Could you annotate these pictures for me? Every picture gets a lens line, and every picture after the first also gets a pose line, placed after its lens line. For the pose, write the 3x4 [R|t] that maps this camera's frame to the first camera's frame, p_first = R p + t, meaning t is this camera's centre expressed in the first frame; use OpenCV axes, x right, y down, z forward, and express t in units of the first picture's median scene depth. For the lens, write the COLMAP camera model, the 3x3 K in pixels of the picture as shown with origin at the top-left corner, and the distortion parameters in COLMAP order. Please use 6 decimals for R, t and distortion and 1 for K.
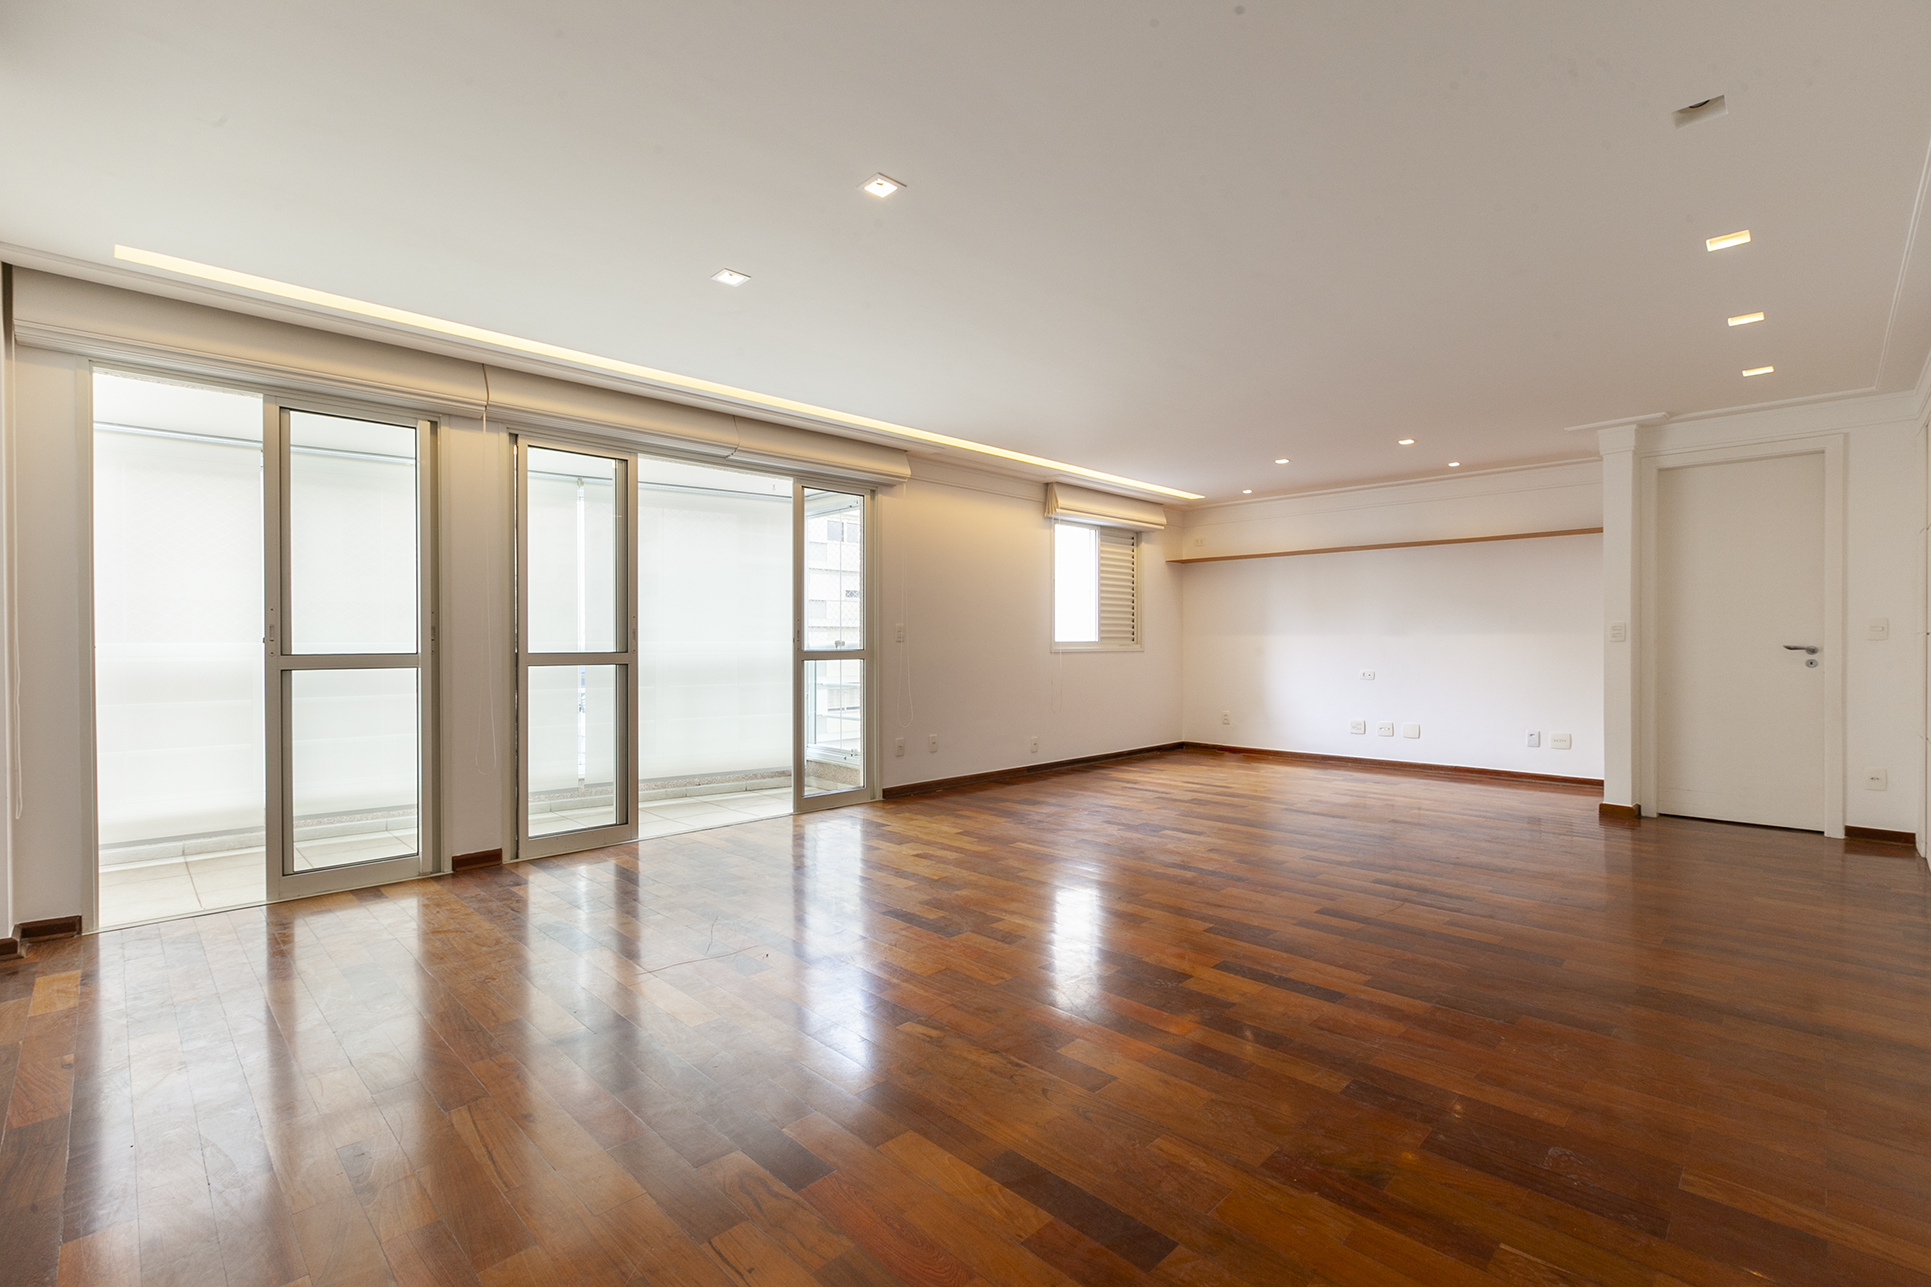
lens RADIAL K [[853.6, 0, 957.4], [0, 853.6, 641.1], [0, 0, 1]] dist [0.002036, 0.000337]
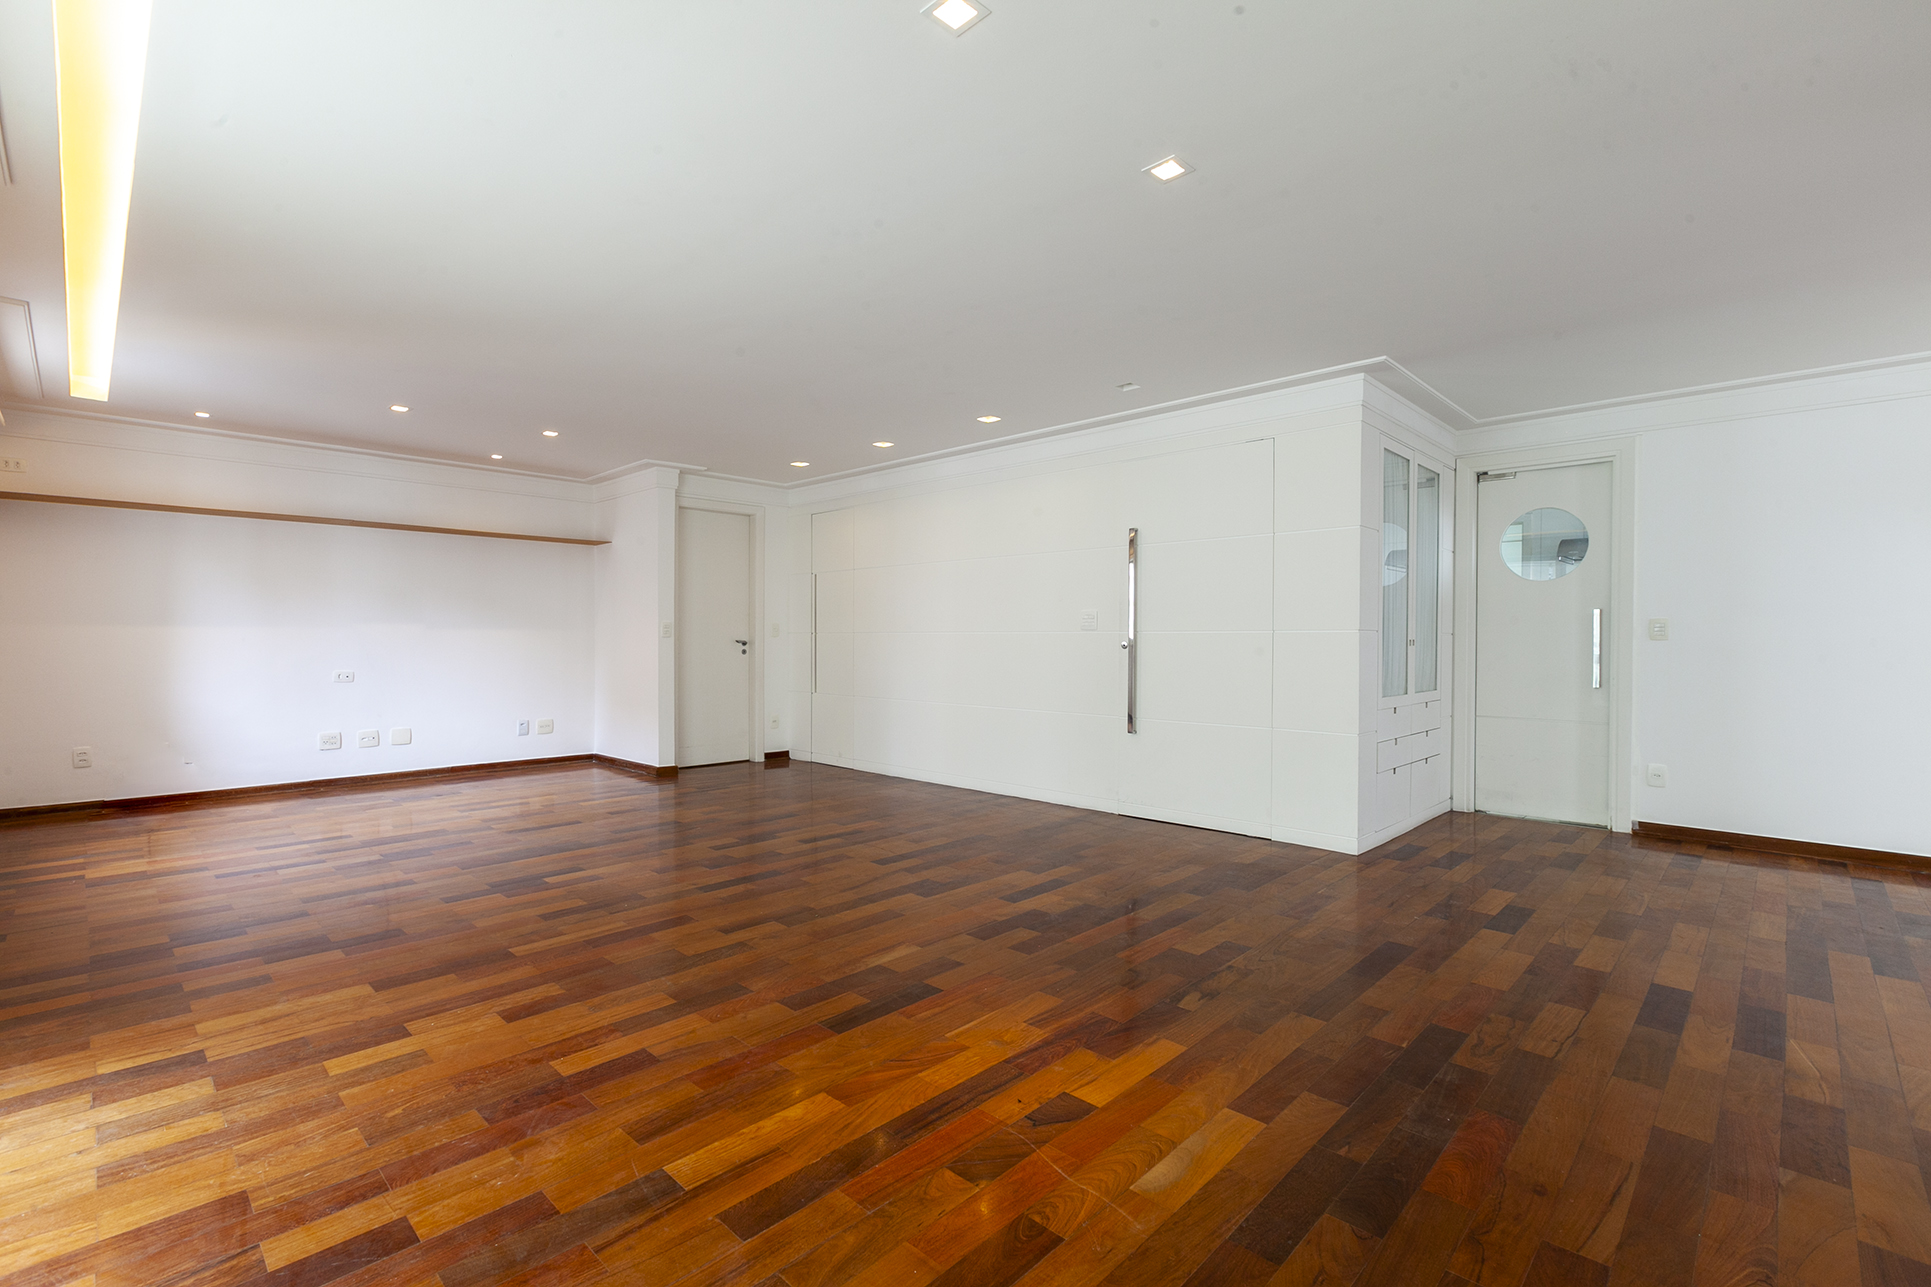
lens RADIAL K [[853.6, 0, 957.4], [0, 853.6, 641.1], [0, 0, 1]] dist [0.002036, 0.000337]
pose [[-0.007619, -0.003582, 0.999965, -0.568501], [-0.004109, 0.999985, 0.003551, 0.000008], [-0.999963, -0.004082, -0.007633, 0.665060]]
